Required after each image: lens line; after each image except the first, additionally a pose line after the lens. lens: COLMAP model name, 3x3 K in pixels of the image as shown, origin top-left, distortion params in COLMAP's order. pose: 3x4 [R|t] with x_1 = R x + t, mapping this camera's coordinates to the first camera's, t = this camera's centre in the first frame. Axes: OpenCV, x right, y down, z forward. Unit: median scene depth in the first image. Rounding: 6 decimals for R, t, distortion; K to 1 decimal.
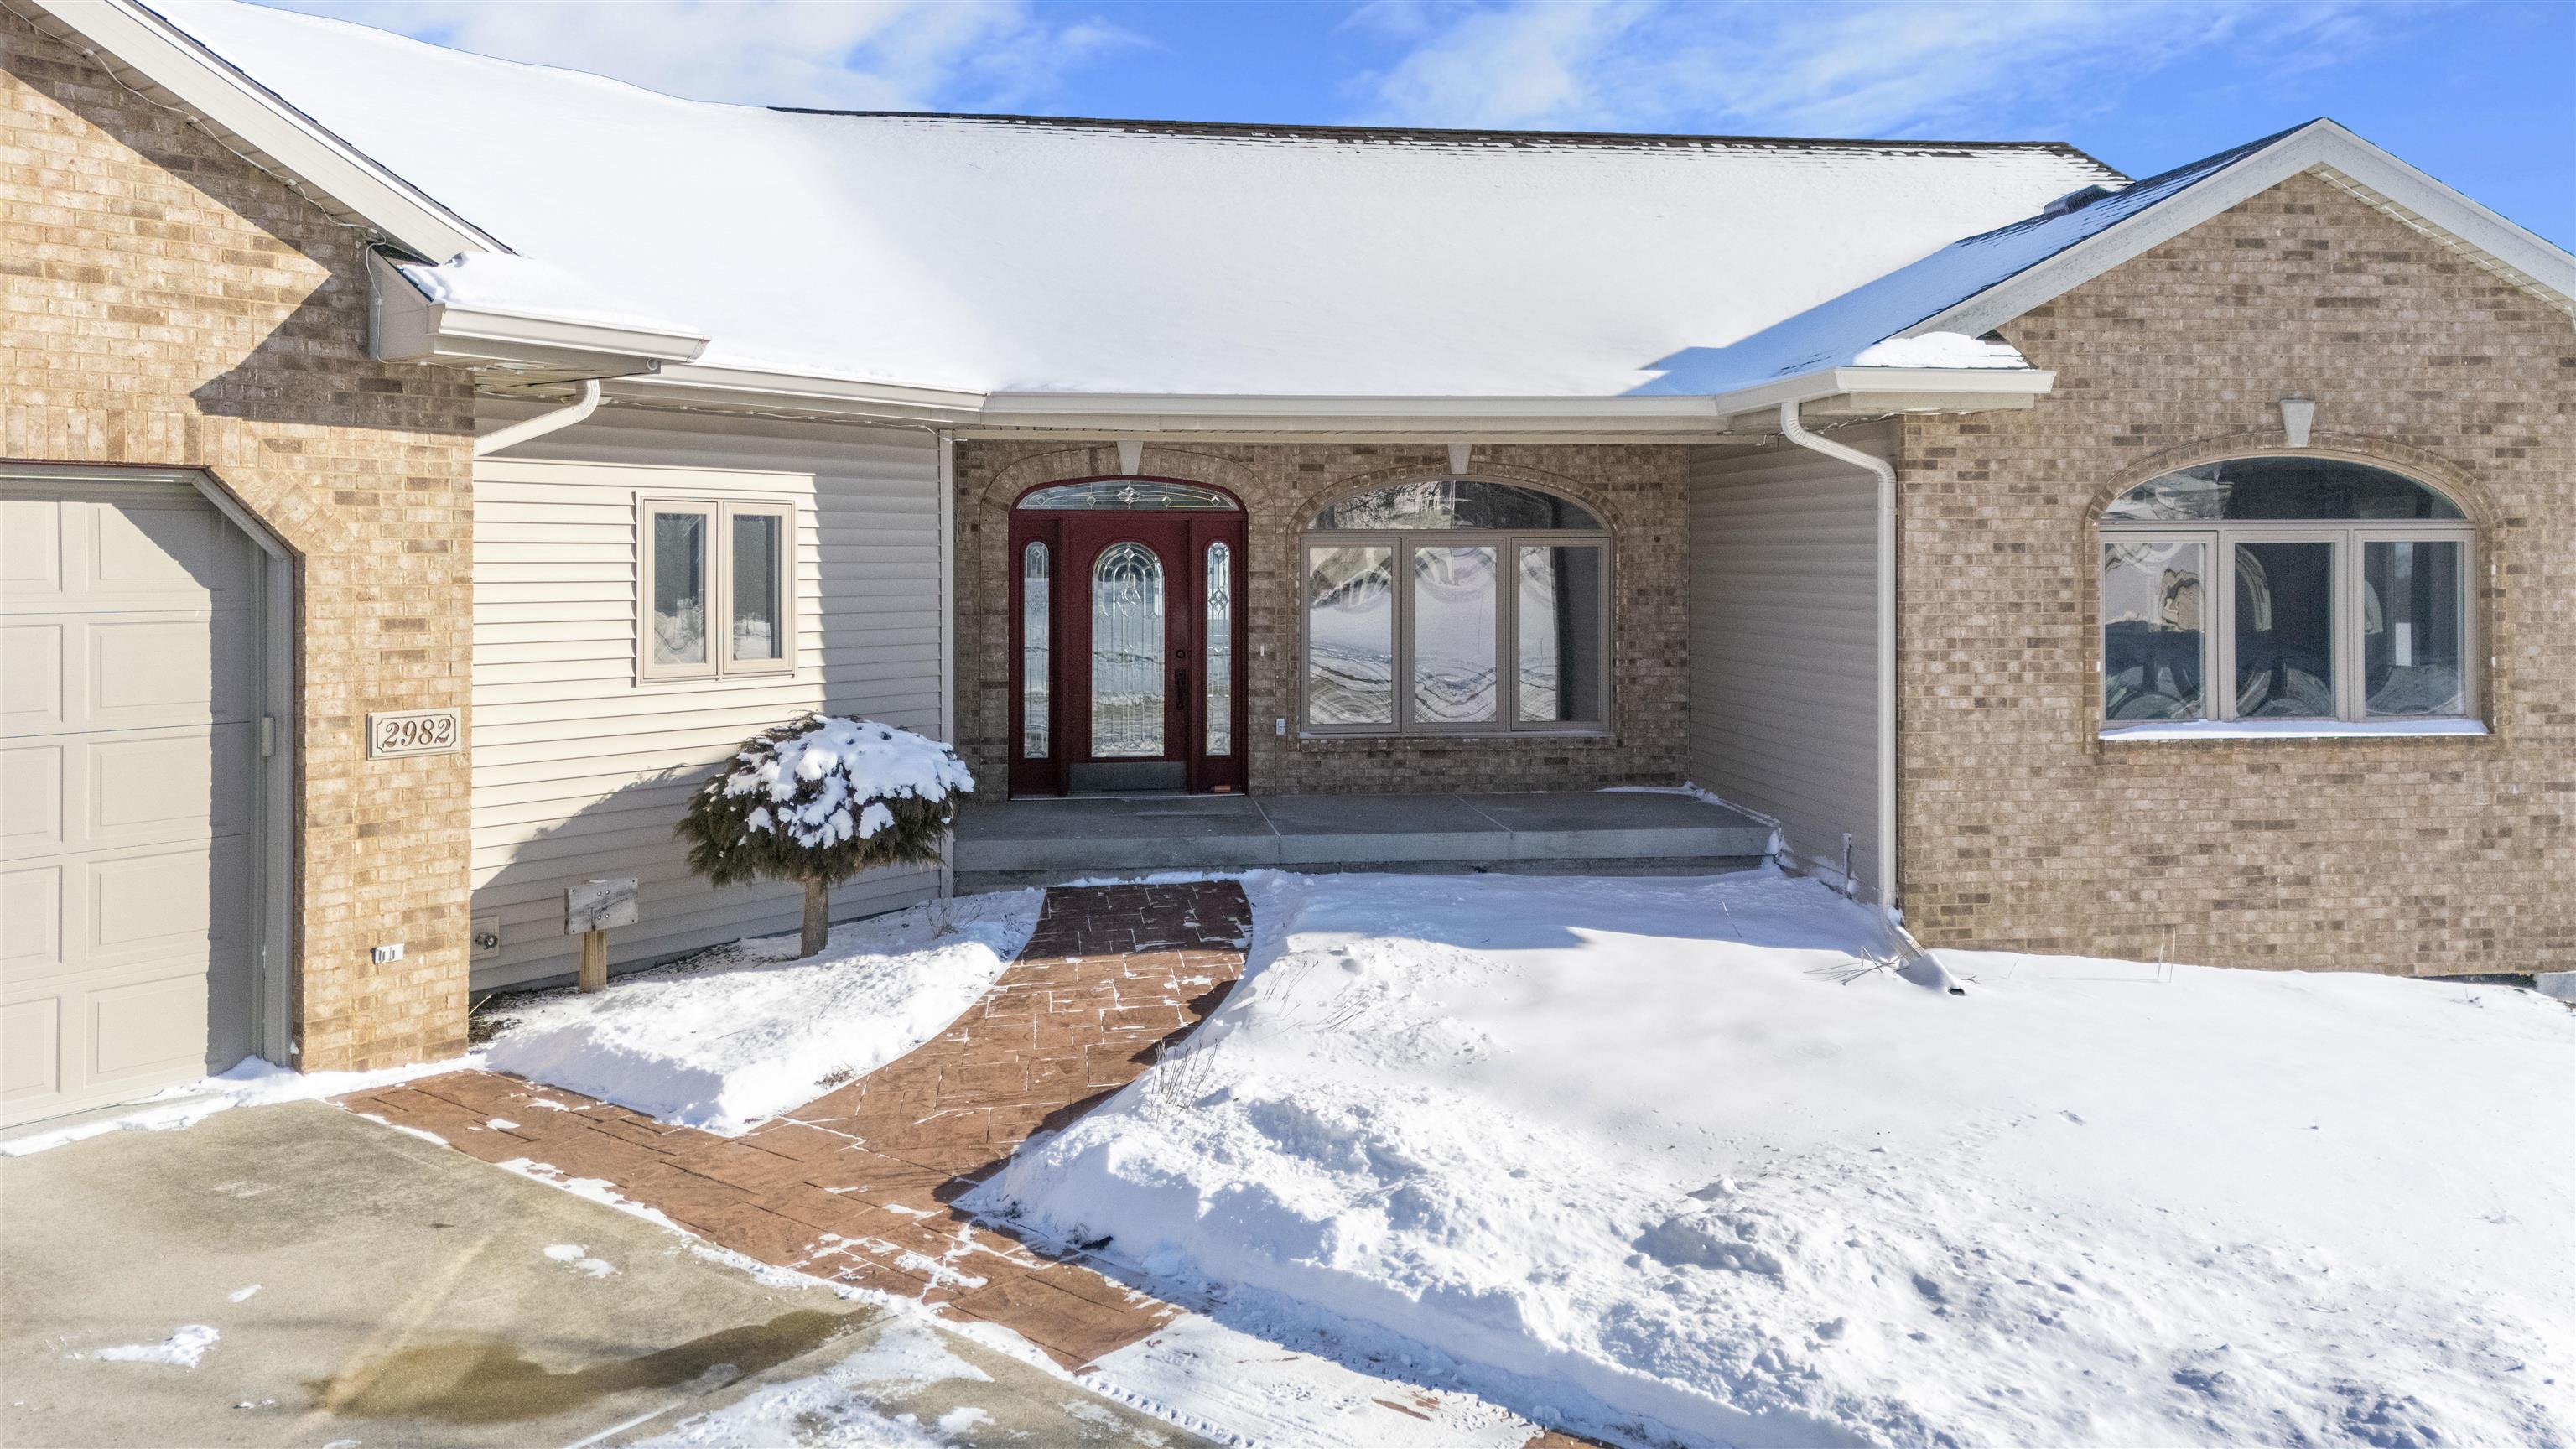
lens RADIAL K [[1965.7, 0, 1295.3], [0, 1965.7, 561.9], [0, 0, 1]] dist [0.032049, 0.000799]
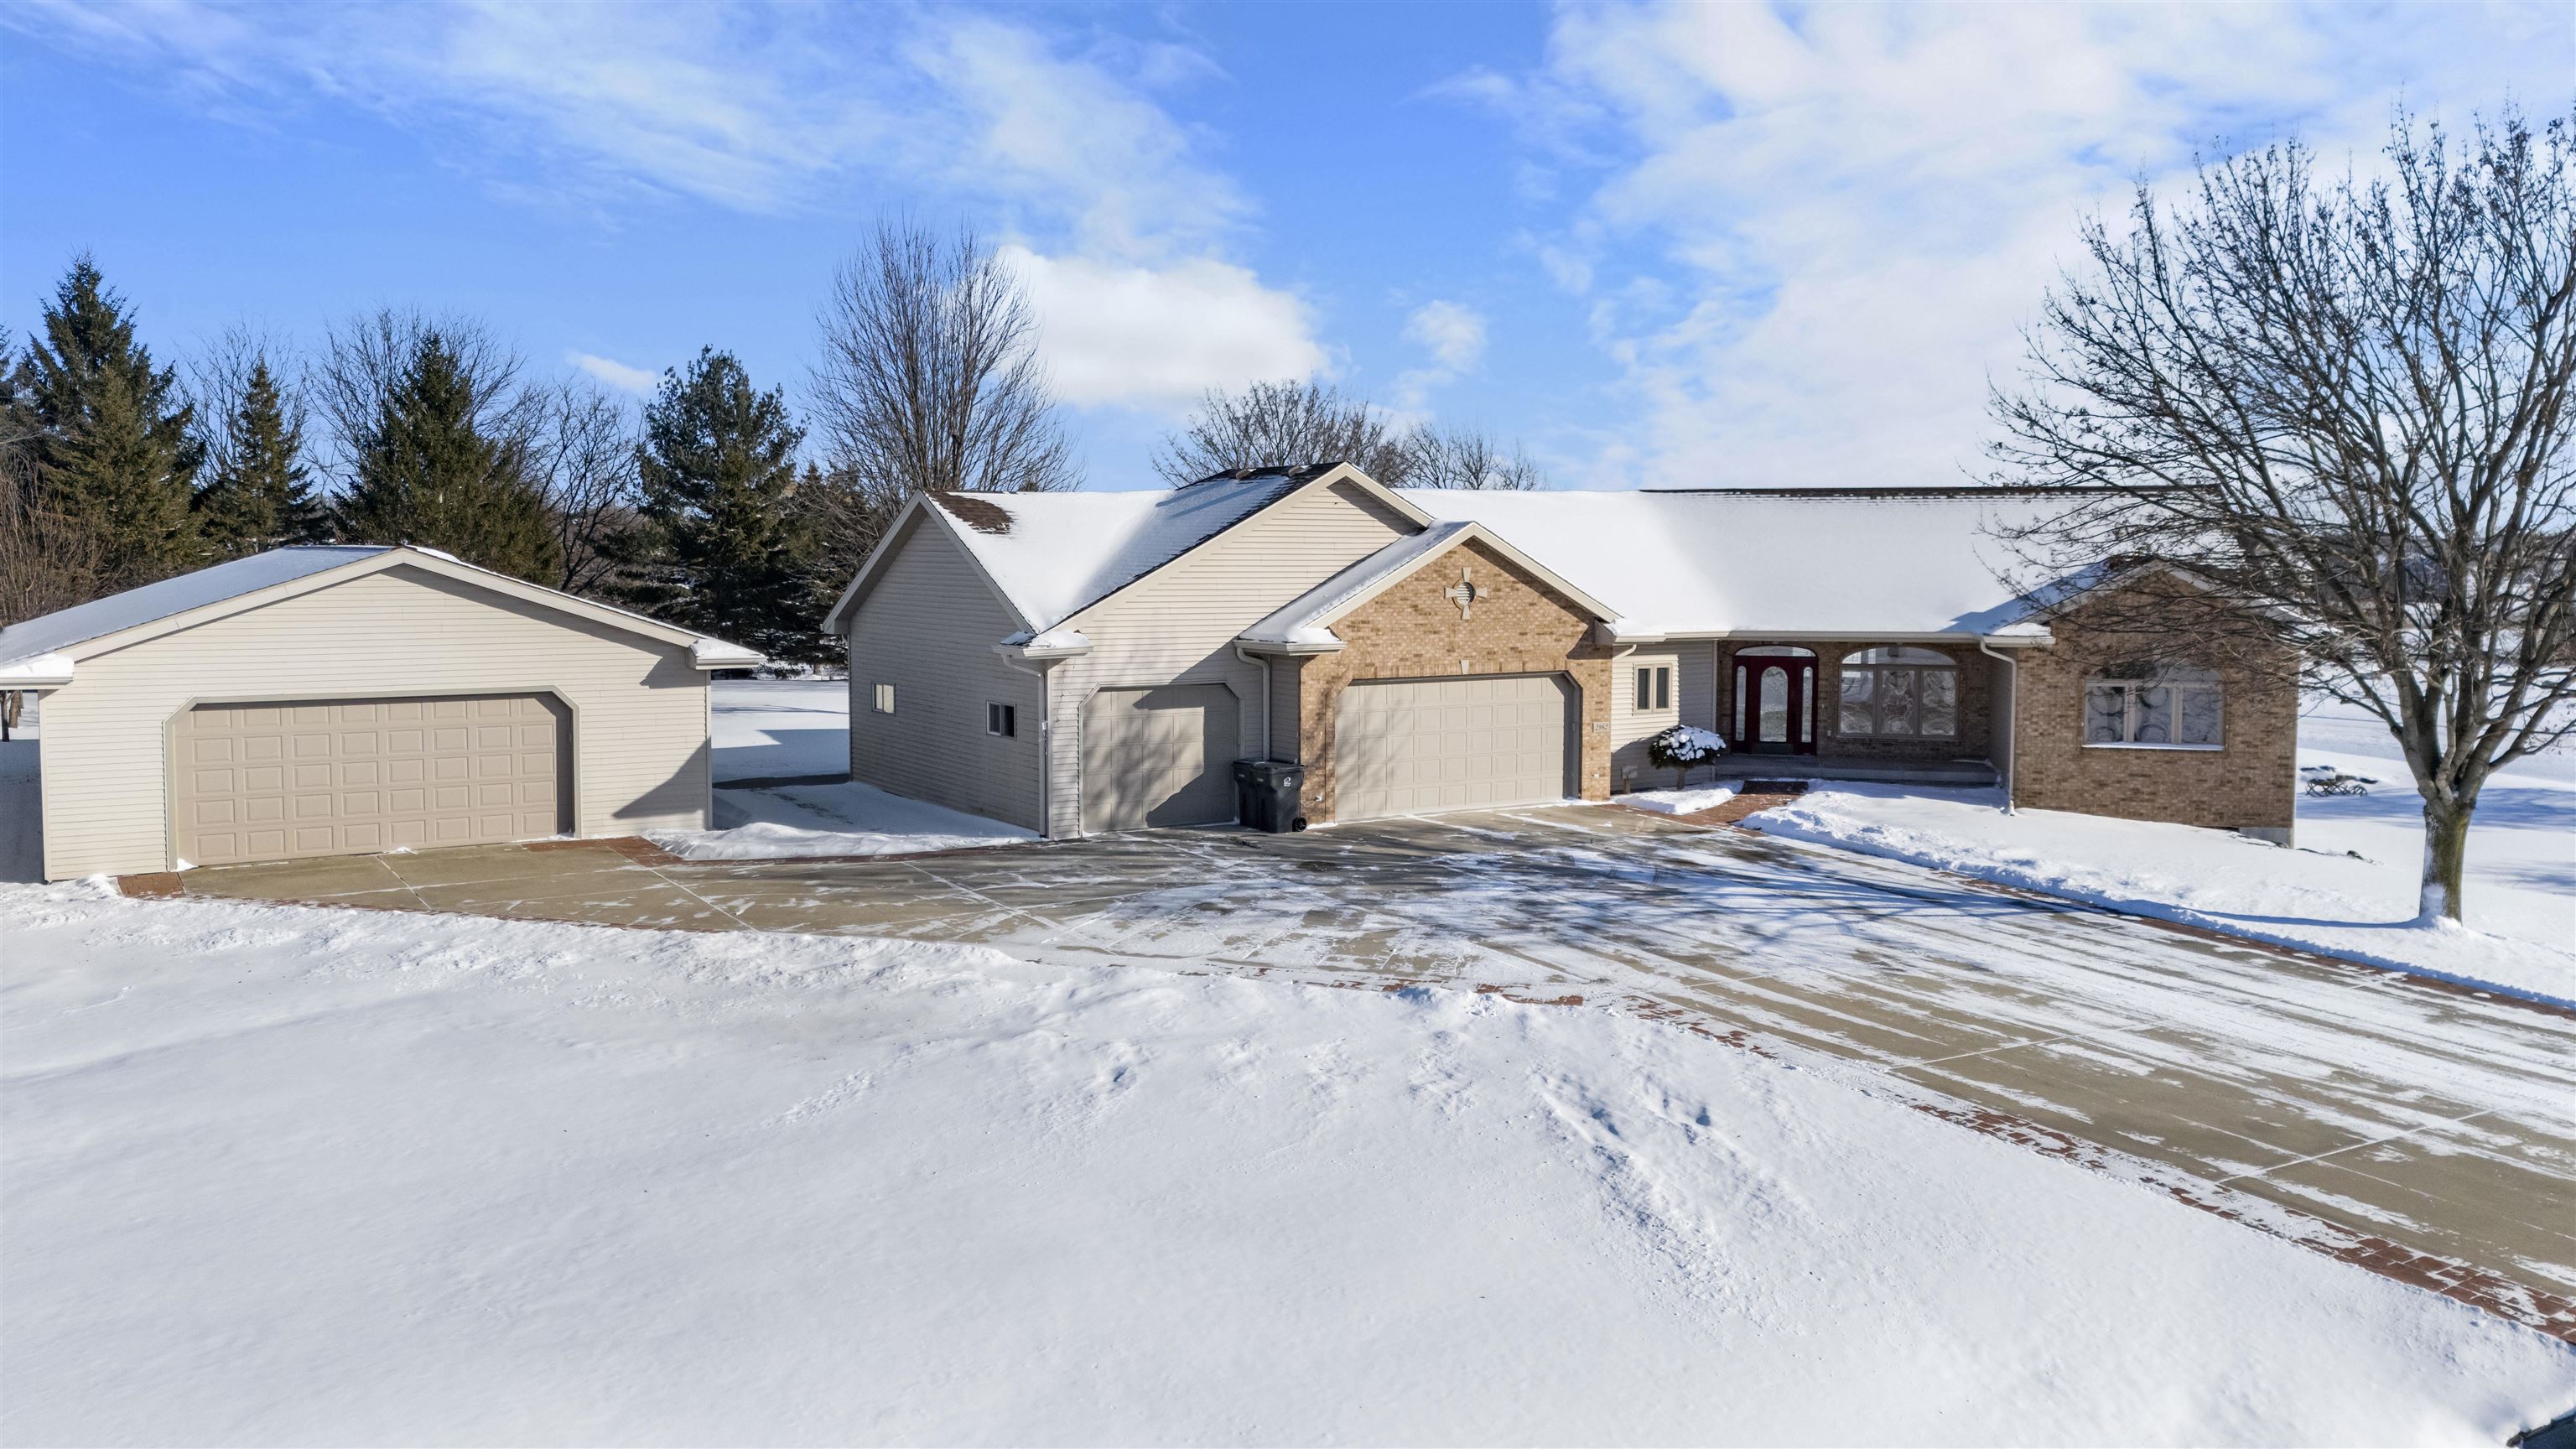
lens RADIAL K [[1894.9, 0, 1312.3], [0, 1894.9, 679.3], [0, 0, 1]] dist [0.117929, -0.131248]
pose [[0.942378, 0.027452, -0.333422, 0.304426], [-0.006158, 0.997882, 0.064756, -0.246380], [0.334494, -0.058972, 0.940551, -2.708148]]
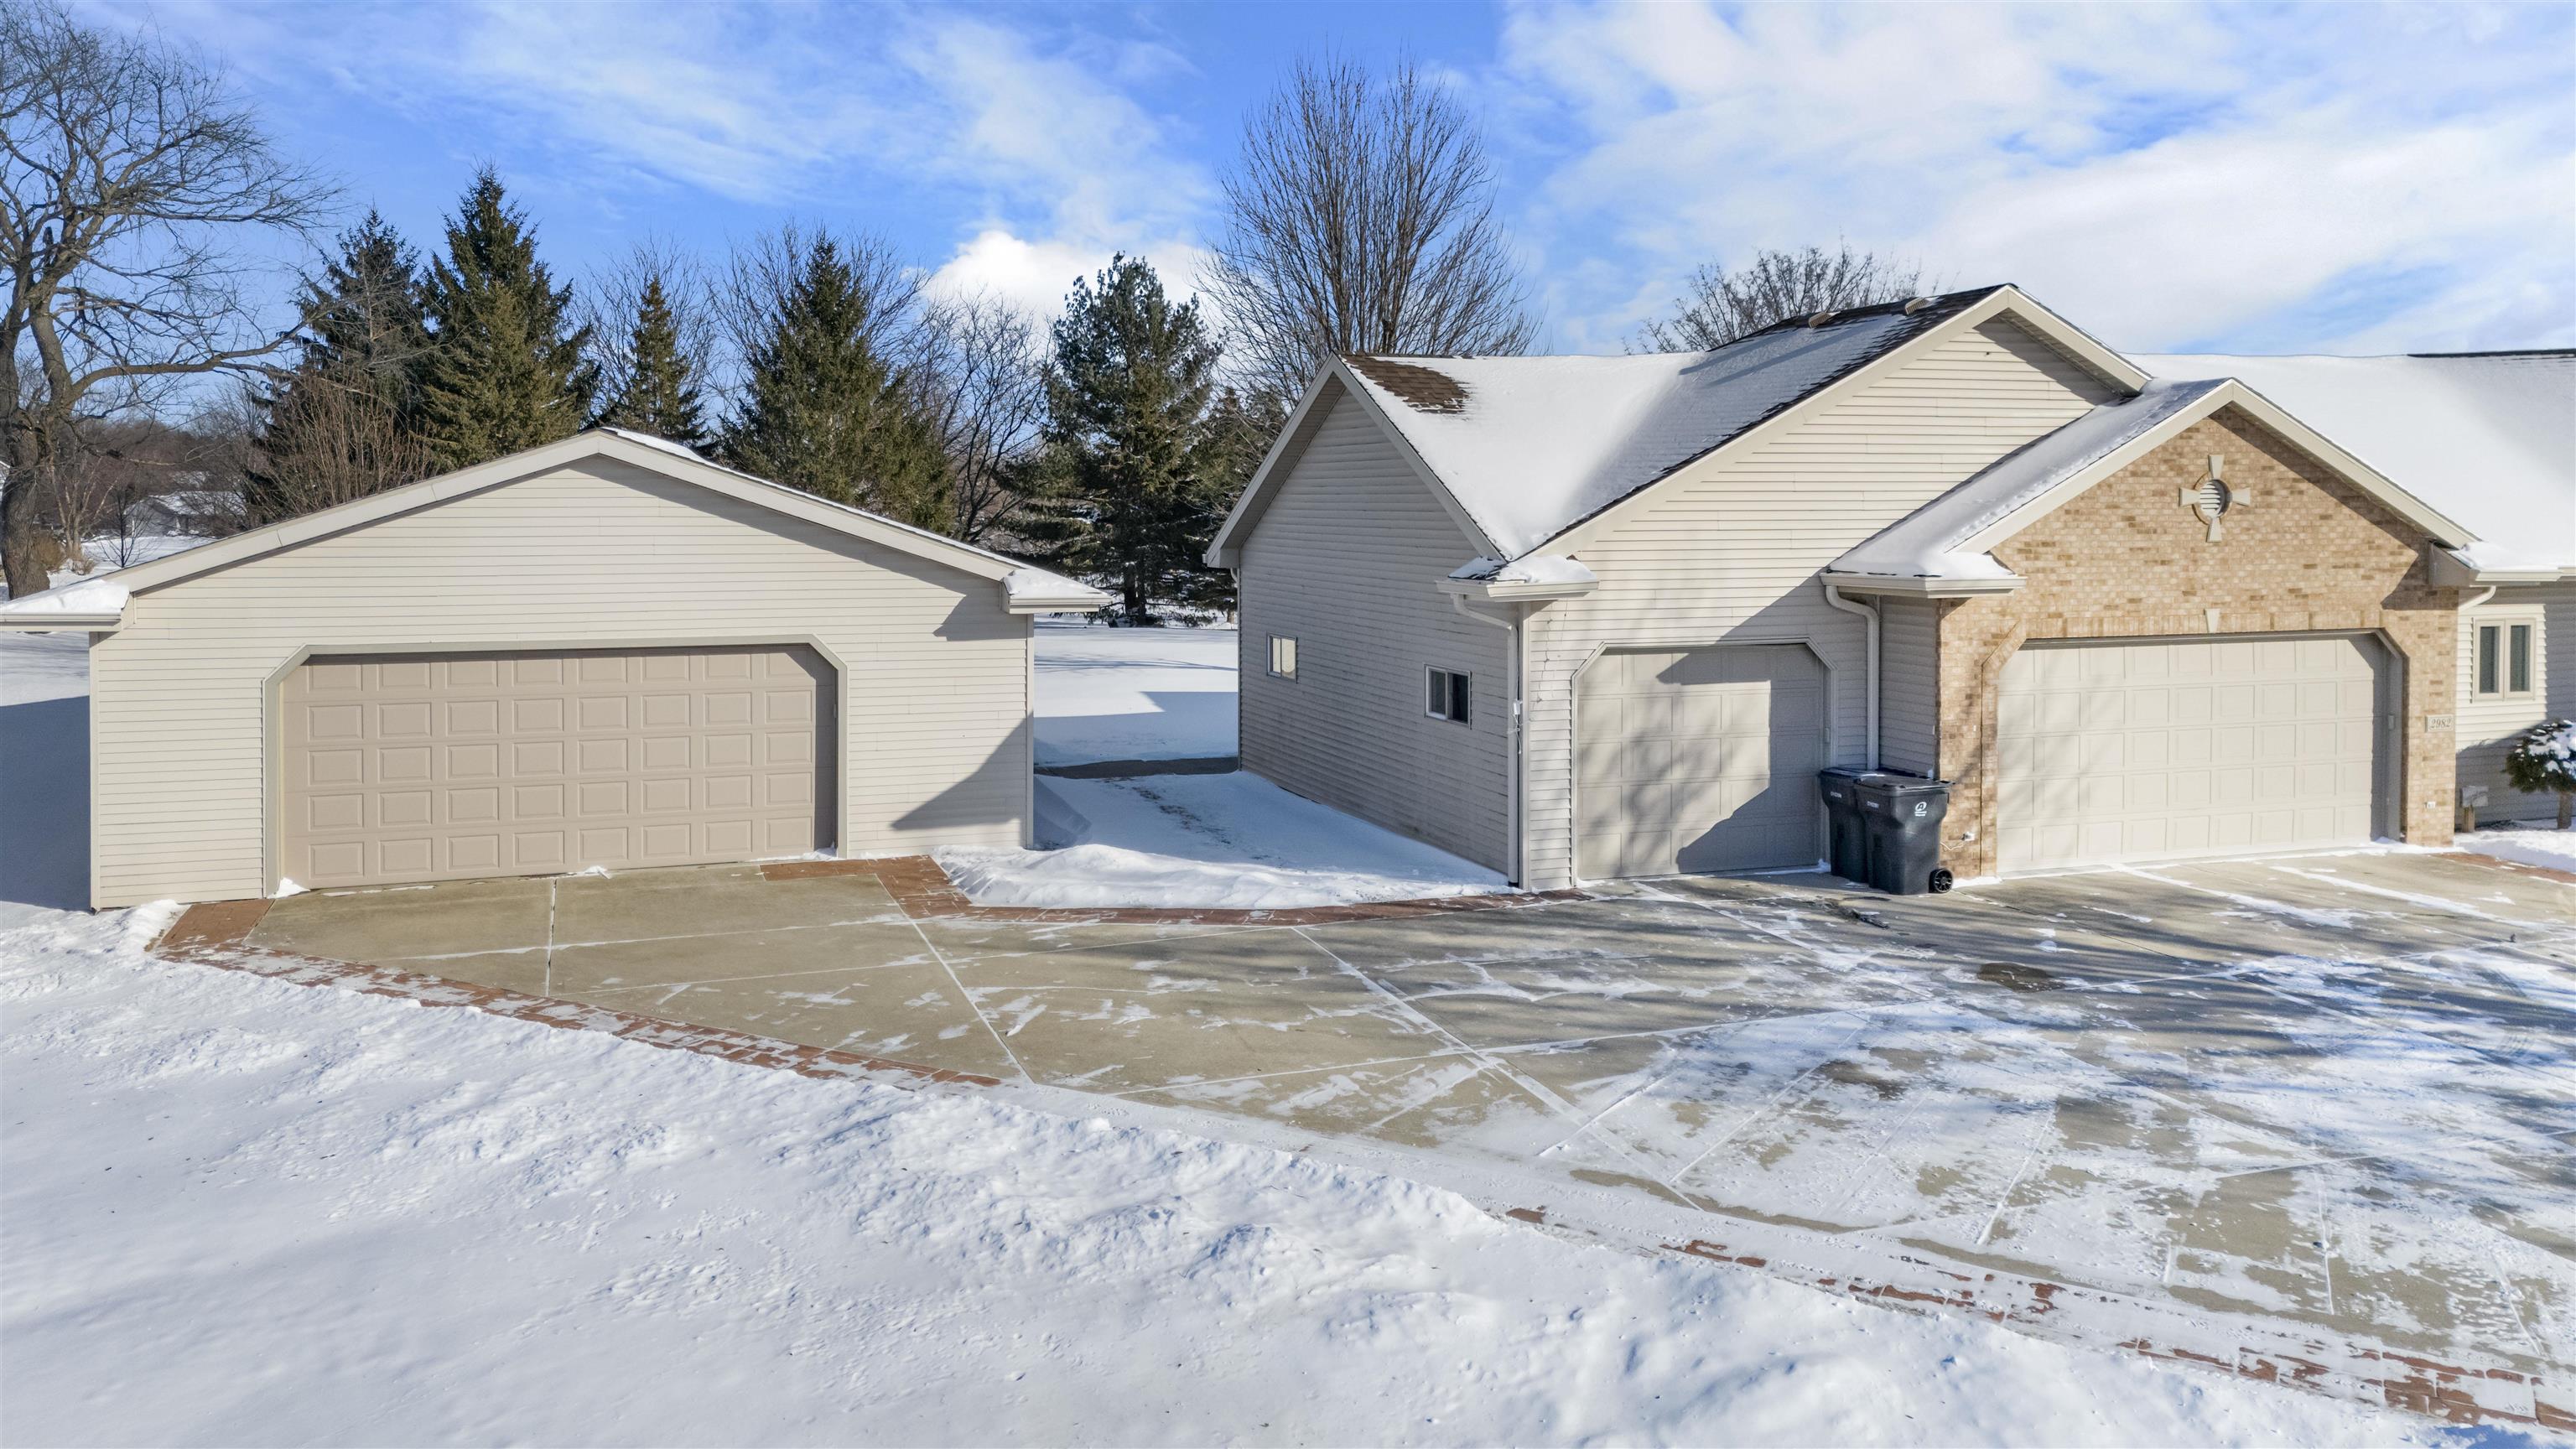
lens RADIAL K [[1965.7, 0, 1295.3], [0, 1965.7, 561.9], [0, 0, 1]] dist [0.032049, 0.000799]
pose [[0.840632, 0.019027, -0.541272, -0.249894], [-0.002137, 0.999491, 0.031816, -0.178965], [0.541602, -0.025589, 0.840245, -1.745244]]
